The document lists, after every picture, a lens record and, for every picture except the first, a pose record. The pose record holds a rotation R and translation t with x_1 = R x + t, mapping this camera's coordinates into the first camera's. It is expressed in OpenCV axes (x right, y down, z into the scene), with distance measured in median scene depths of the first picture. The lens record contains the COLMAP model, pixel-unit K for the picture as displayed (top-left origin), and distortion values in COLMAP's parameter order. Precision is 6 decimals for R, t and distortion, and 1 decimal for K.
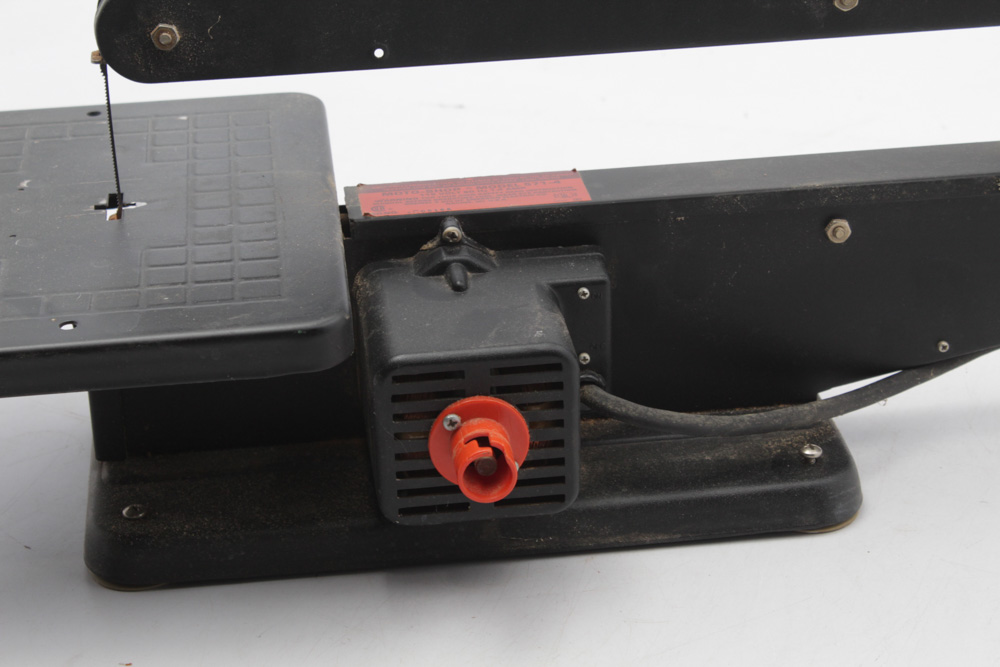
lens RADIAL K [[2350.0, 0, 493.8], [0, 2350.0, 337.8], [0, 0, 1]] dist [0.114669, 0.000000]
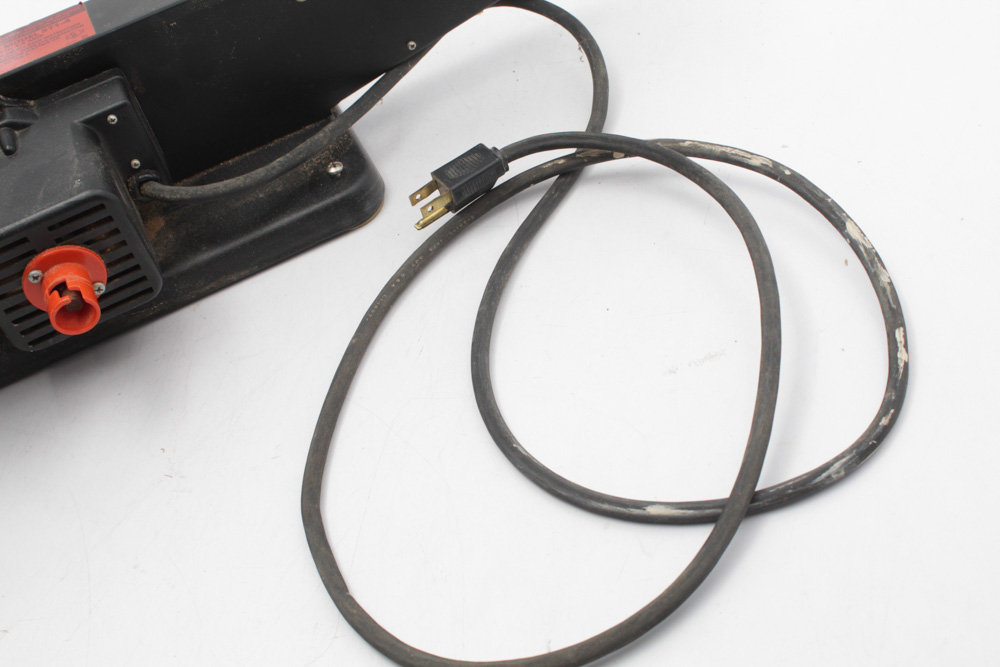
lens RADIAL K [[1296.6, 0, 493.4], [0, 1296.6, 340.7], [0, 0, 1]] dist [-0.057286, 0.000000]
pose [[0.944302, -0.320799, 0.073358, 0.137296], [0.271832, 0.886042, 0.375548, -0.112867], [-0.185474, -0.334689, 0.923895, 0.304051]]
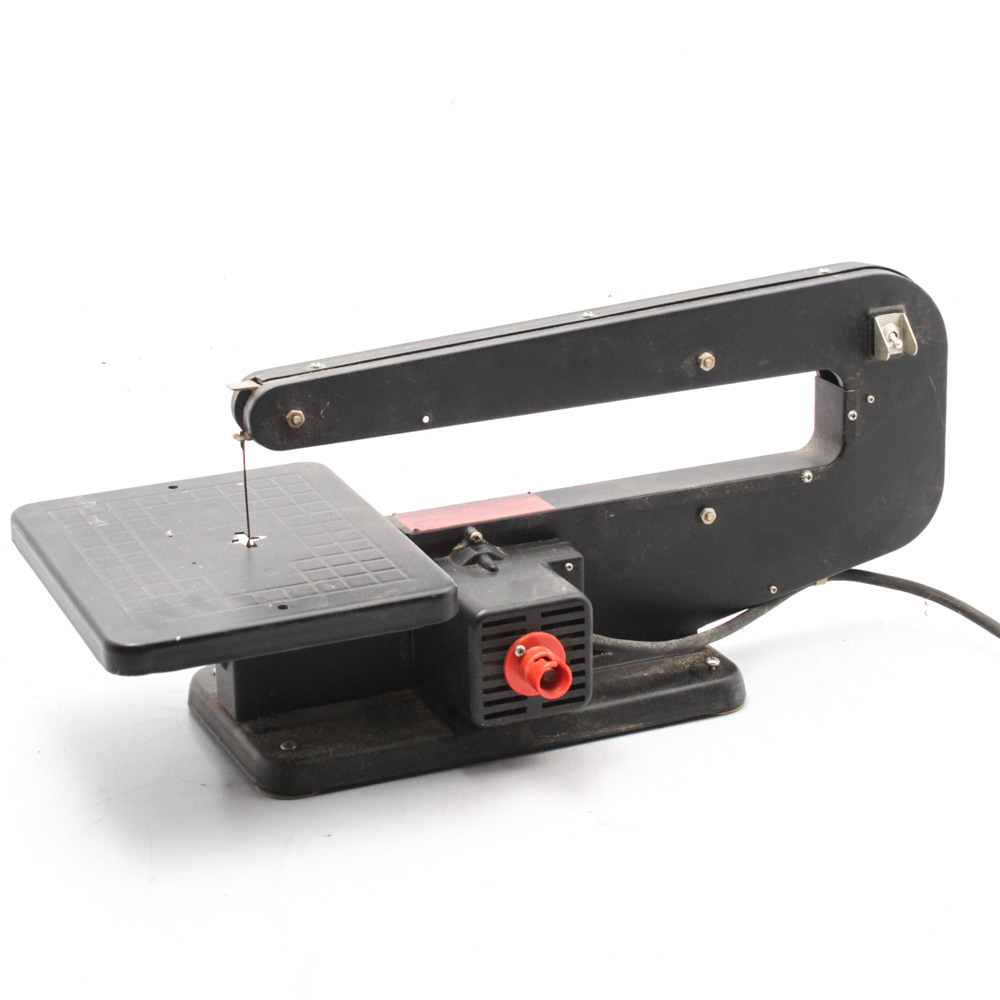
lens RADIAL K [[2735.0, 0, 497.0], [0, 2735.0, 496.2], [0, 0, 1]] dist [-0.027980, 0.000000]
pose [[0.957504, -0.084703, 0.275701, -0.477411], [0.117449, 0.987566, -0.104492, 0.112160], [-0.263422, 0.132432, 0.955547, -0.655006]]
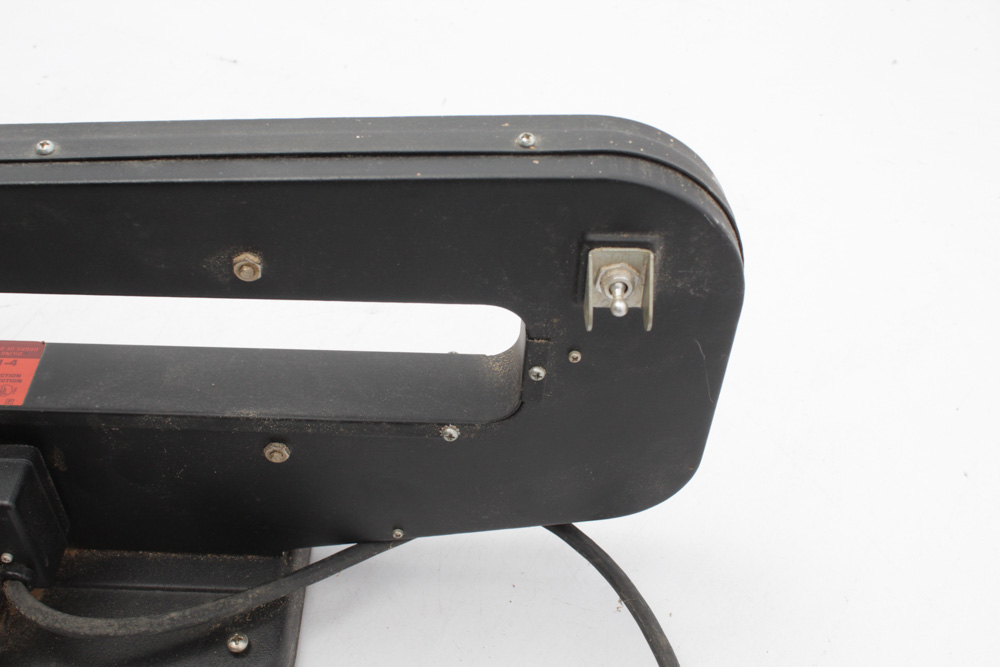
lens RADIAL K [[1106.6, 0, 502.9], [0, 1106.6, 335.0], [0, 0, 1]] dist [-0.112974, 0.000000]
pose [[0.990451, 0.132764, -0.037144, 0.258329], [-0.111906, 0.931598, 0.345835, -0.269604], [0.080517, -0.338376, 0.937560, 0.608710]]
